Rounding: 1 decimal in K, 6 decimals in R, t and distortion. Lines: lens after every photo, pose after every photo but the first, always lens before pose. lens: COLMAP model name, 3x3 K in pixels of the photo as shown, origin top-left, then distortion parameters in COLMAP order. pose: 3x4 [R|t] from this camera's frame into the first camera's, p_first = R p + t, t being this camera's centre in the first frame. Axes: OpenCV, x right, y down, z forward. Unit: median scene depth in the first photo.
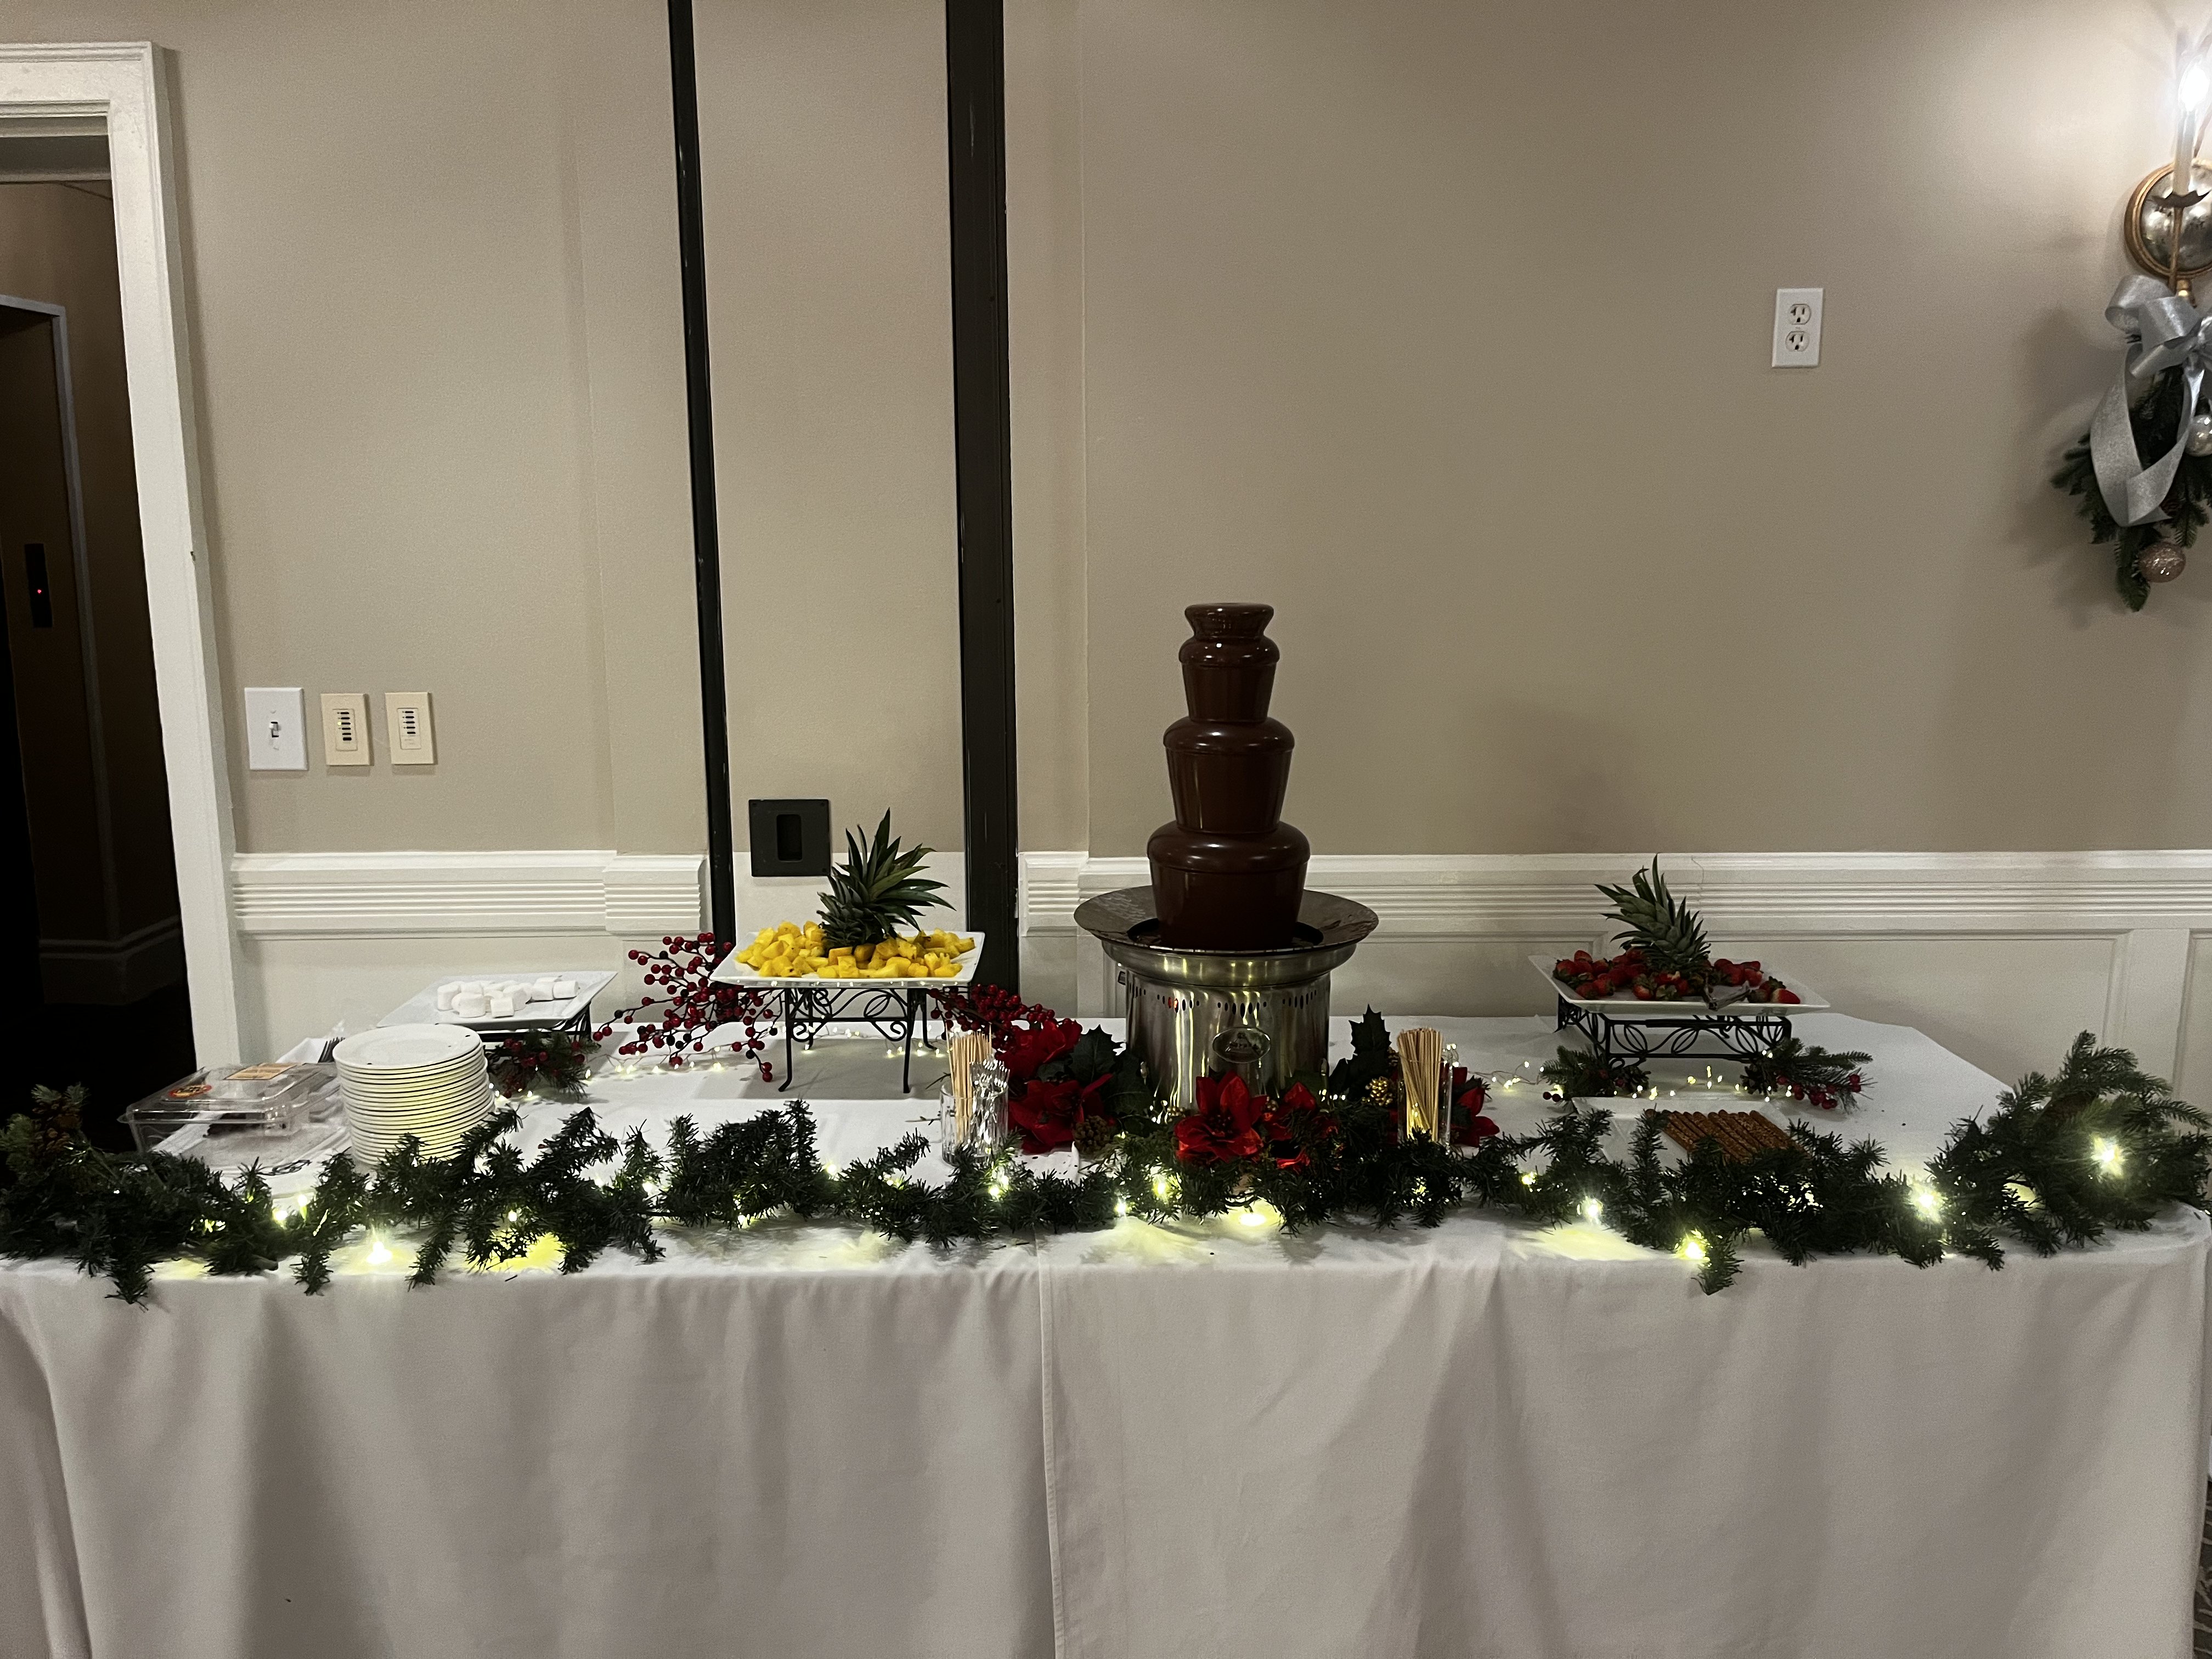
lens RADIAL K [[1686.8, 0, 1113.5], [0, 1686.8, 804.9], [0, 0, 1]] dist [0.075963, -0.108775]
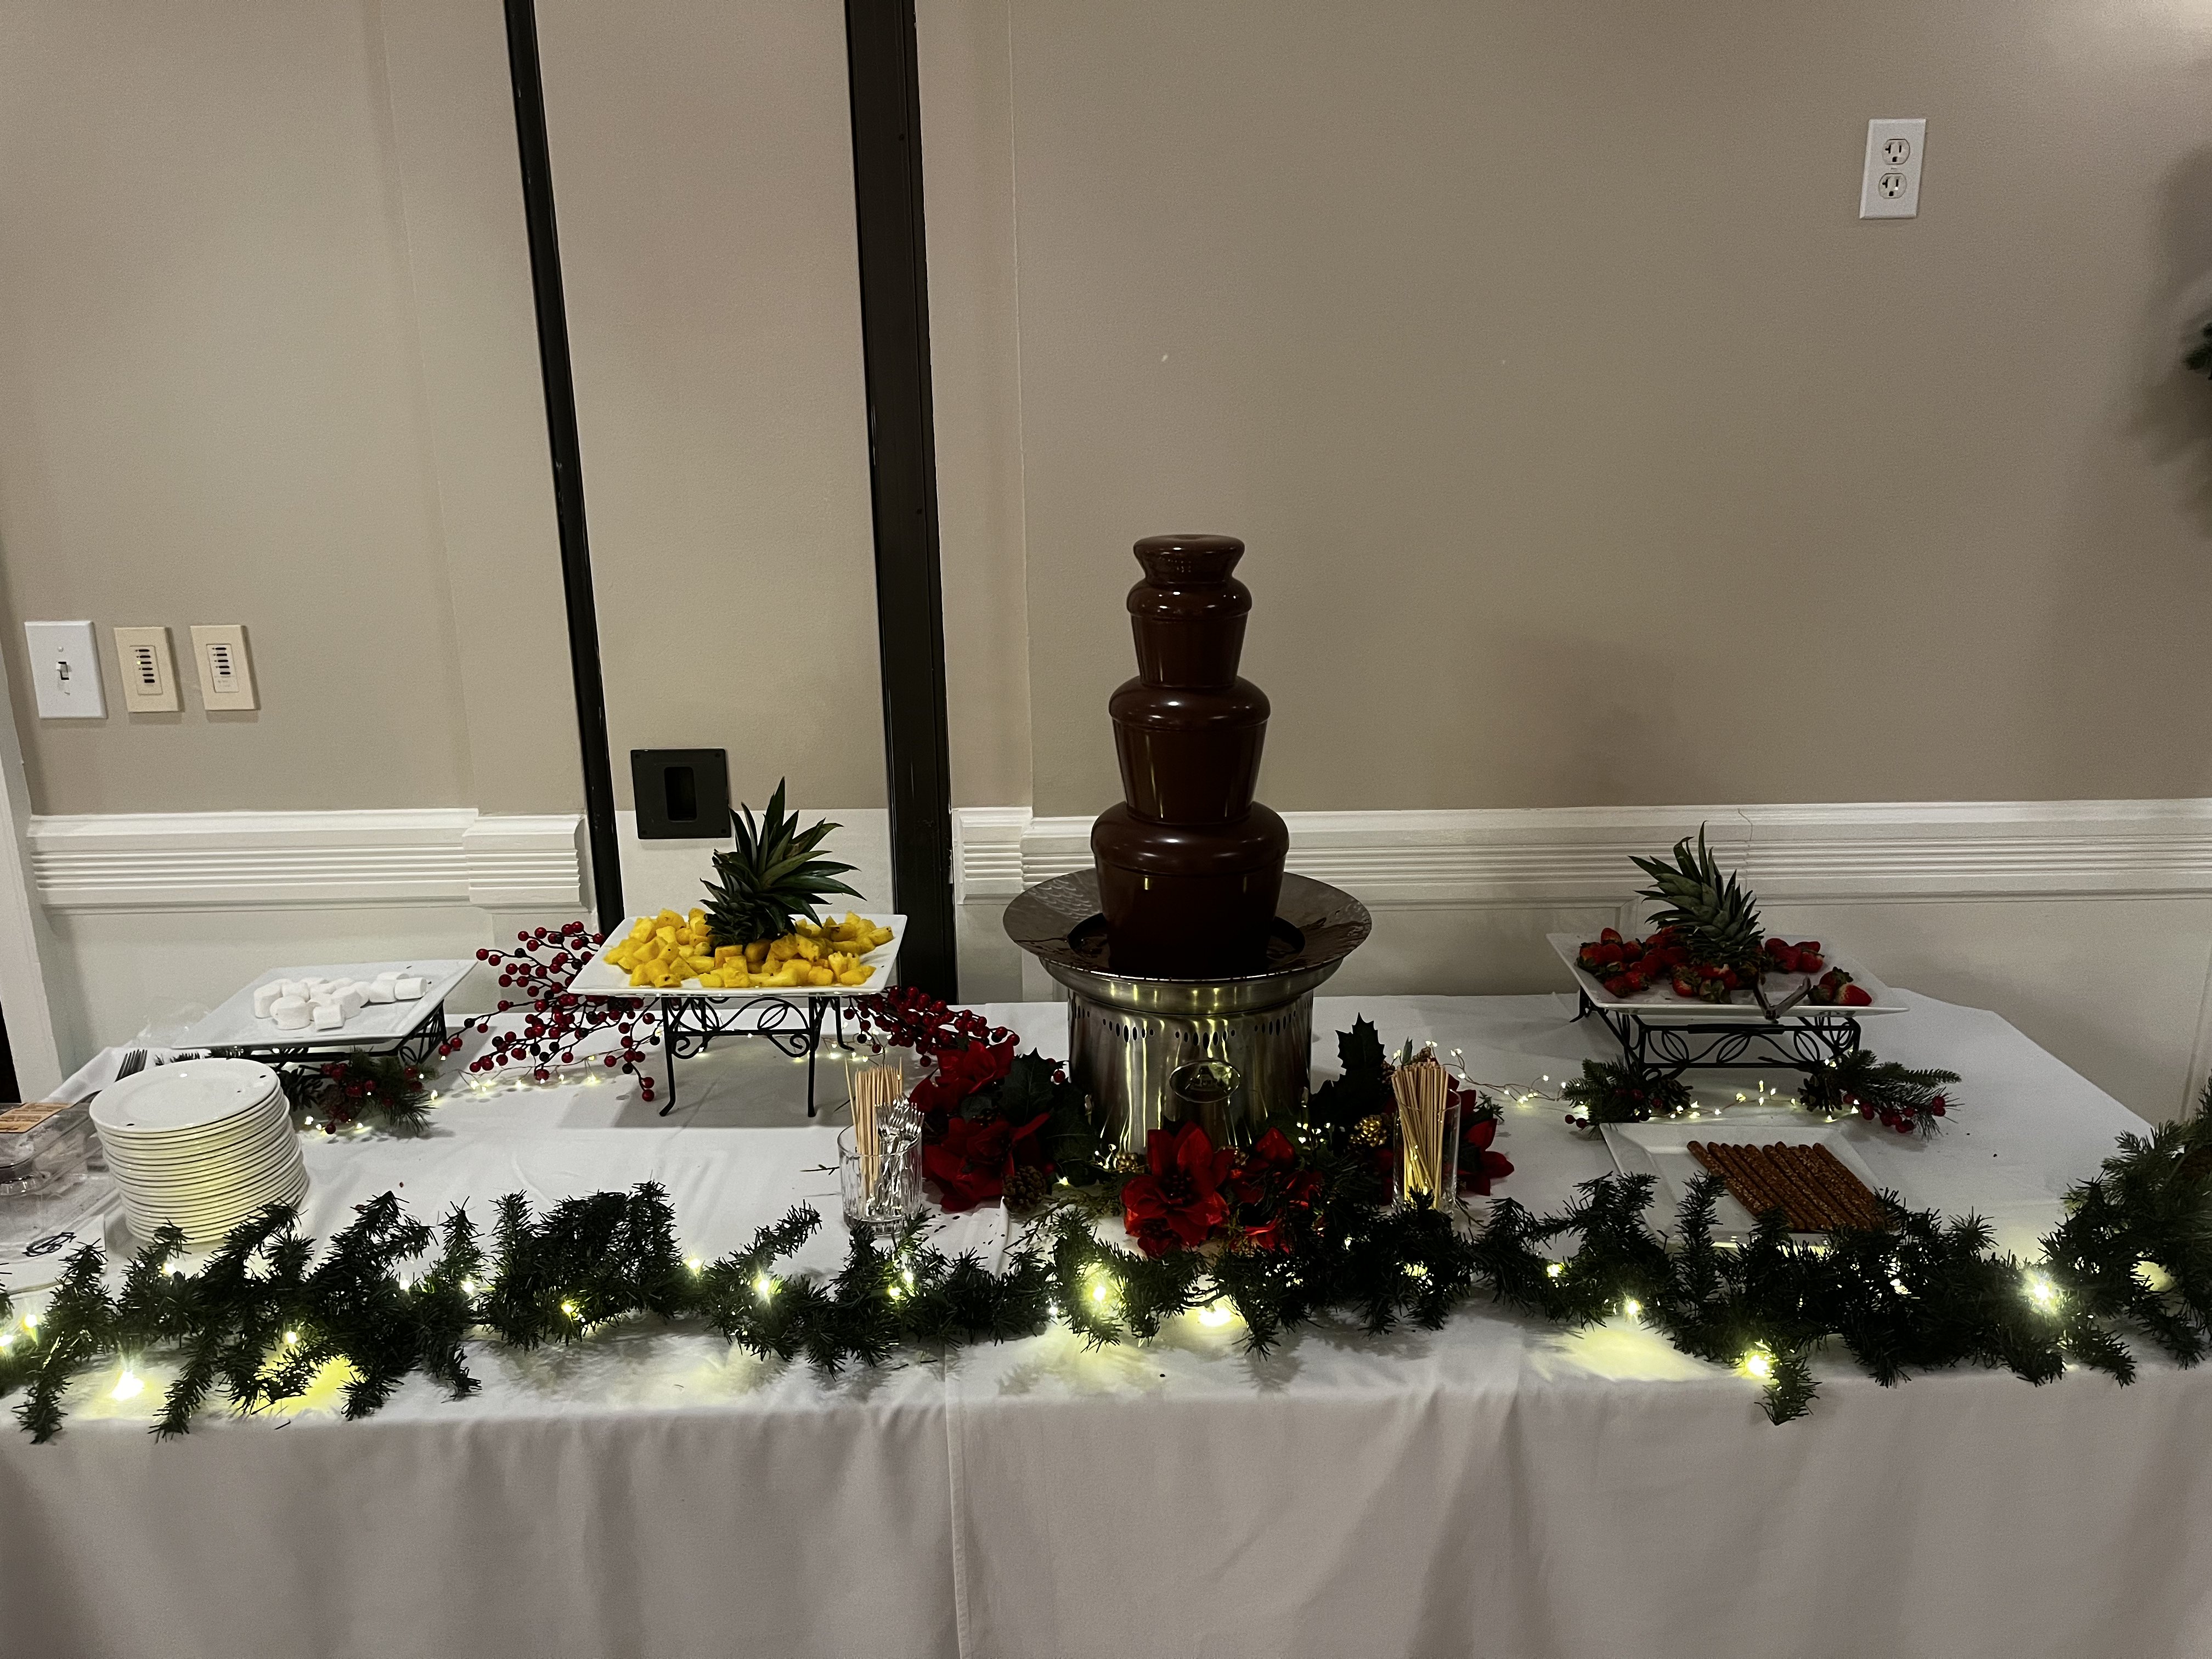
lens RADIAL K [[1697.0, 0, 1119.4], [0, 1697.0, 822.9], [0, 0, 1]] dist [0.081451, -0.120569]
pose [[0.999939, -0.008438, 0.007178, 0.025428], [0.007637, 0.994426, 0.105163, -0.061733], [-0.008025, -0.105102, 0.994429, 0.163133]]
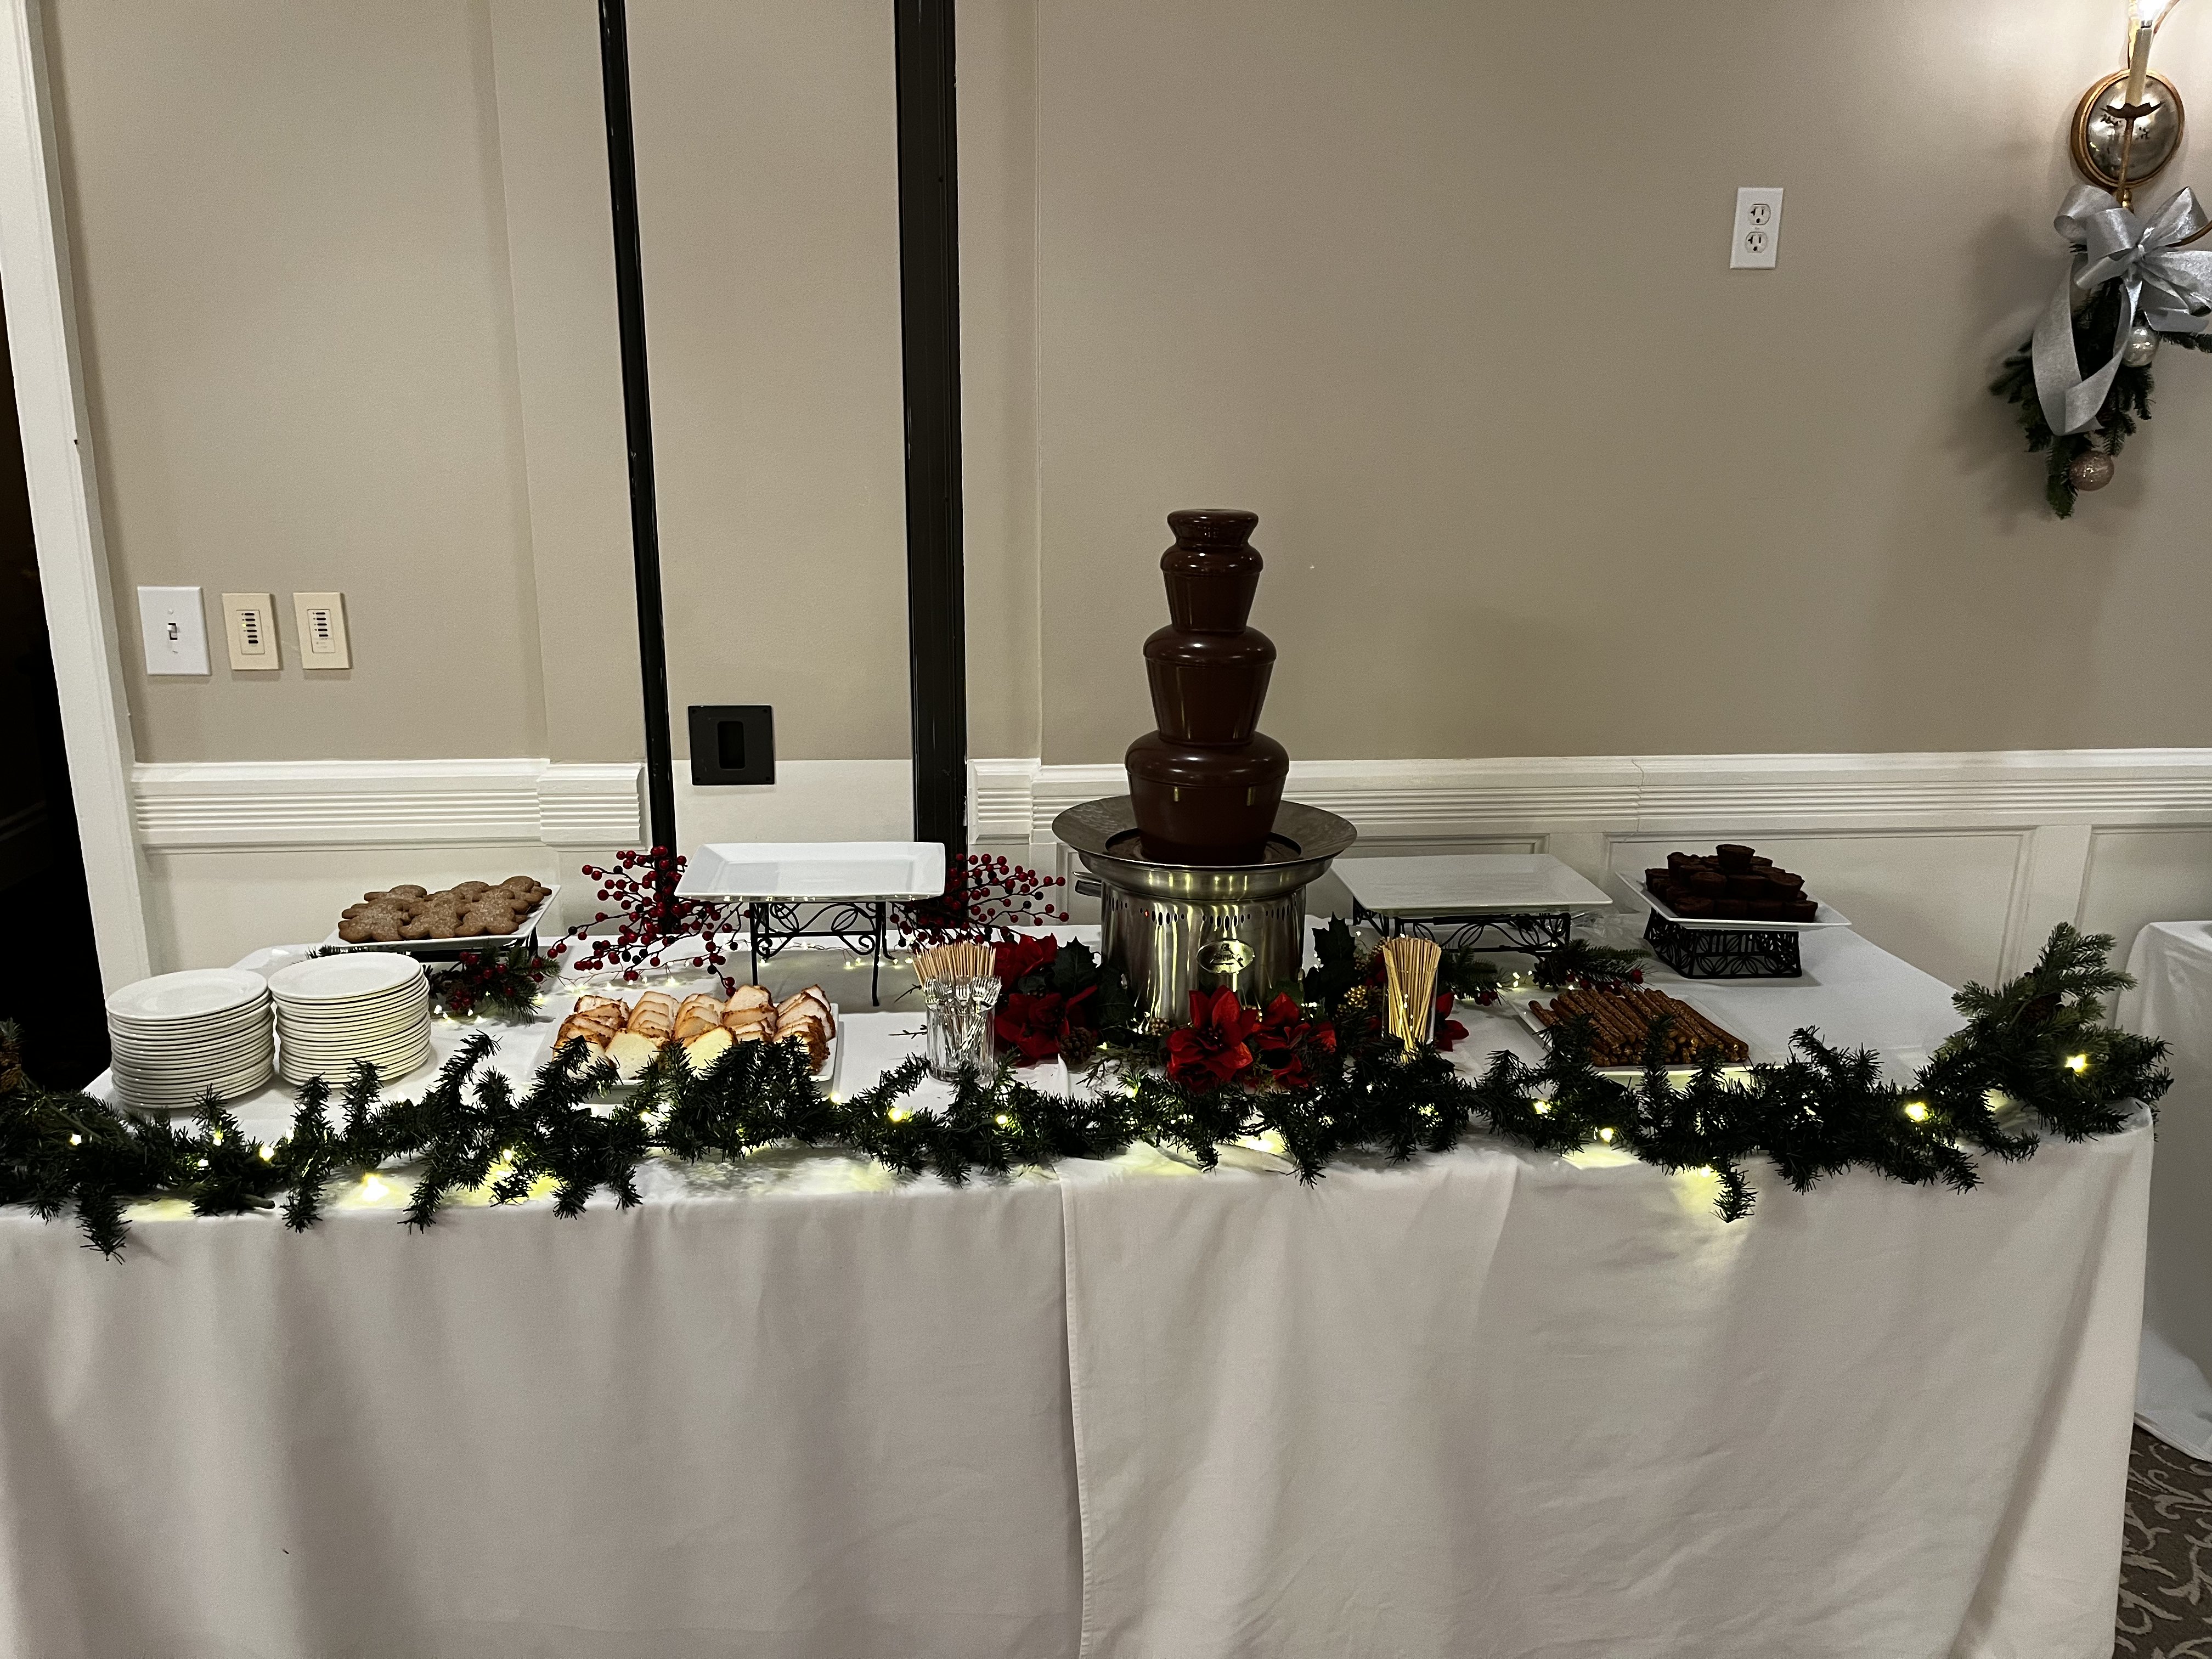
lens RADIAL K [[1682.2, 0, 1094.0], [0, 1682.2, 833.4], [0, 0, 1]] dist [0.083534, -0.122014]
pose [[0.996271, -0.009231, 0.085784, -0.076339], [0.001769, 0.996236, 0.086665, -0.015729], [-0.086261, -0.086190, 0.992537, 0.016049]]
